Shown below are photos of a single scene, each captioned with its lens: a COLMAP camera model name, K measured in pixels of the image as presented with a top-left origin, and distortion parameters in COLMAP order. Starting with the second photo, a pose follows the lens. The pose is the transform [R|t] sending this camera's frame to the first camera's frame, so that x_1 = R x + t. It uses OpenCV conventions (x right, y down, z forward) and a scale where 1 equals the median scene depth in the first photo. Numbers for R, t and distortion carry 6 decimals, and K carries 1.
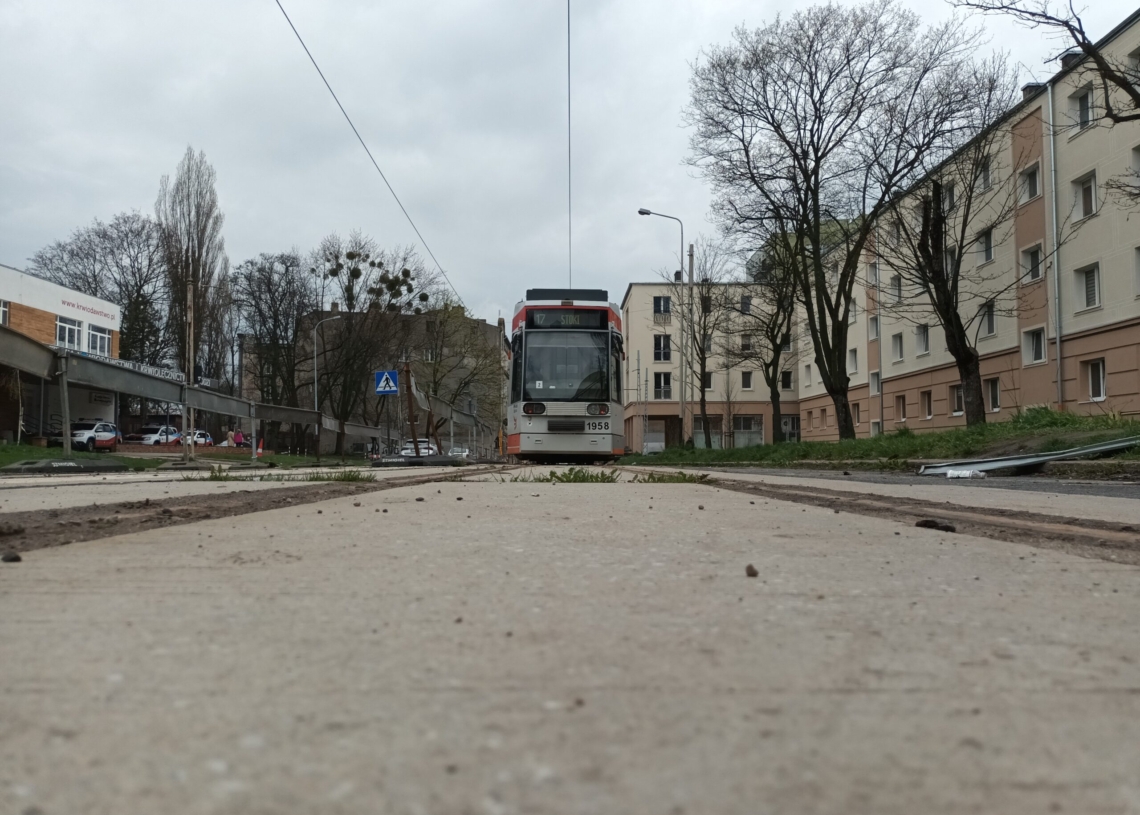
lens RADIAL K [[853.5, 0, 578.8], [0, 853.5, 408.7], [0, 0, 1]] dist [0.034659, -0.047121]
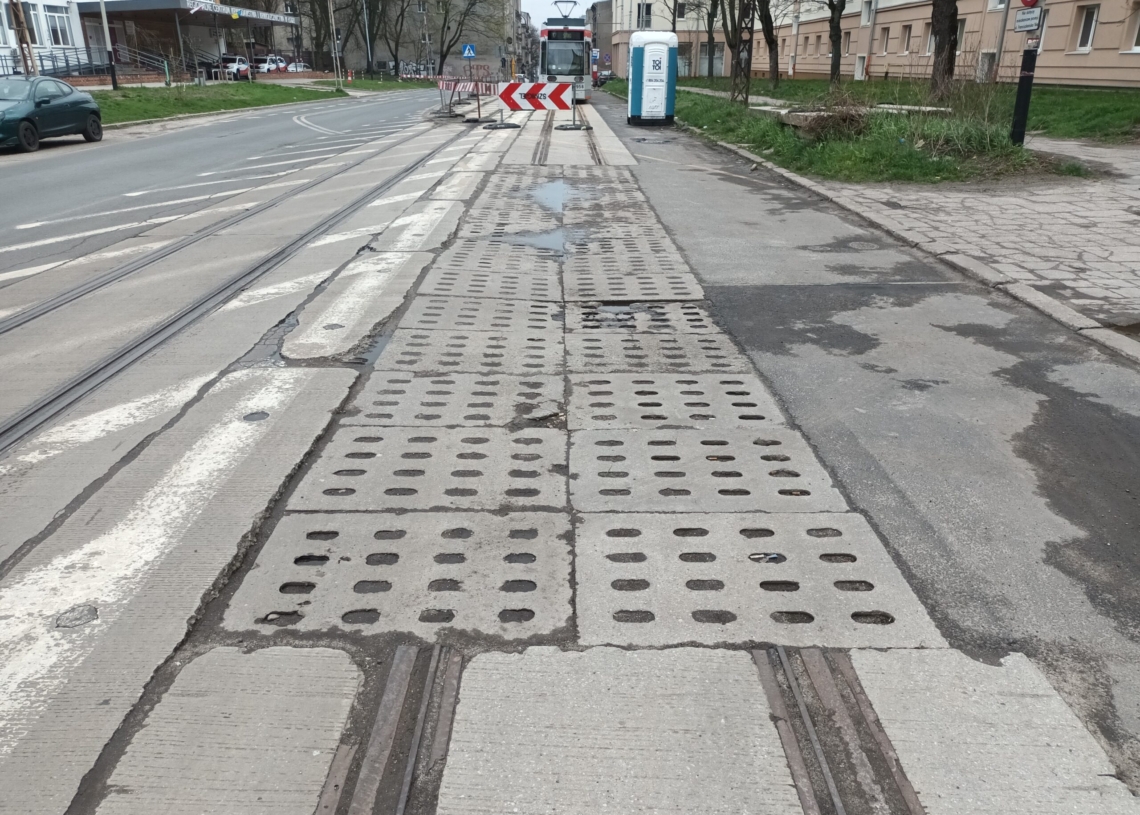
lens RADIAL K [[853.5, 0, 579.3], [0, 853.5, 417.5], [0, 0, 1]] dist [0.034659, -0.047121]
pose [[0.999979, 0.004304, 0.004905, 0.003417], [-0.006003, 0.901529, 0.432676, -0.038427], [-0.002559, -0.432696, 0.901536, -0.327807]]
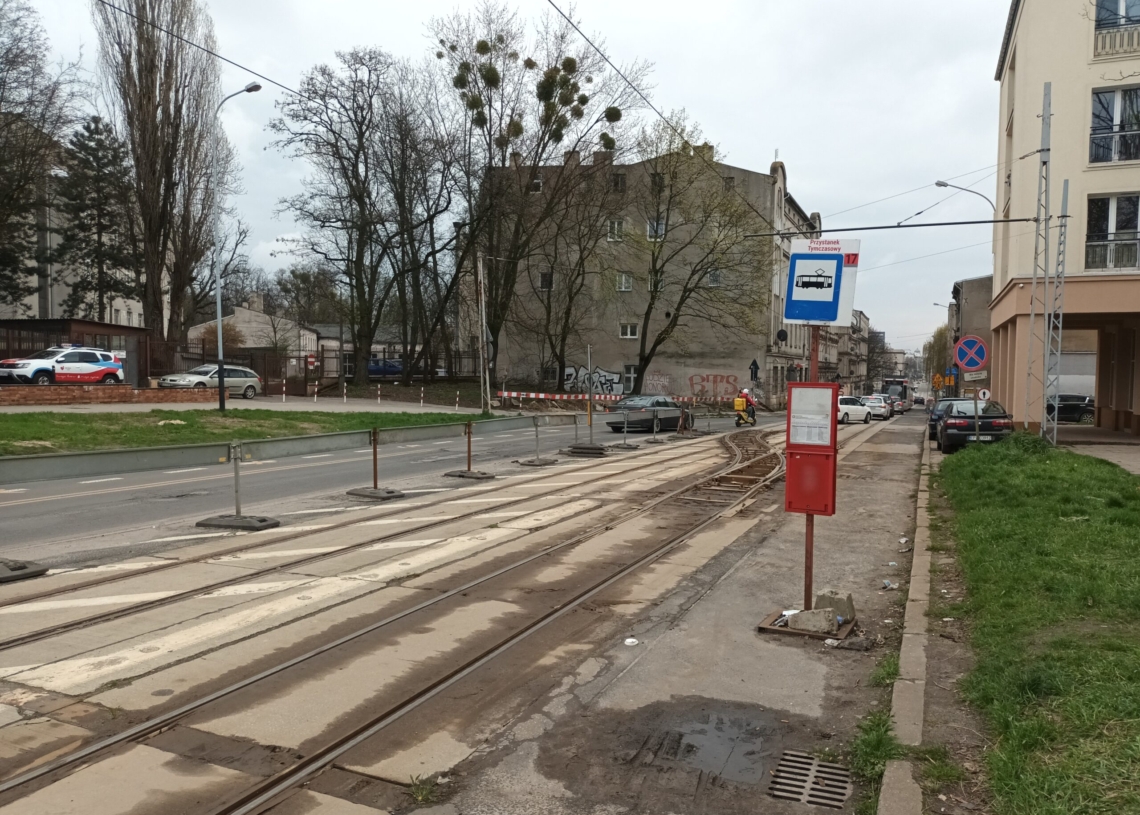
lens RADIAL K [[853.5, 0, 561.4], [0, 853.5, 413.7], [0, 0, 1]] dist [0.034659, -0.047121]
pose [[0.911641, 0.036162, -0.409394, 0.035717], [0.006914, 0.994631, 0.103251, 0.011158], [0.410930, -0.096958, 0.906496, 0.552996]]
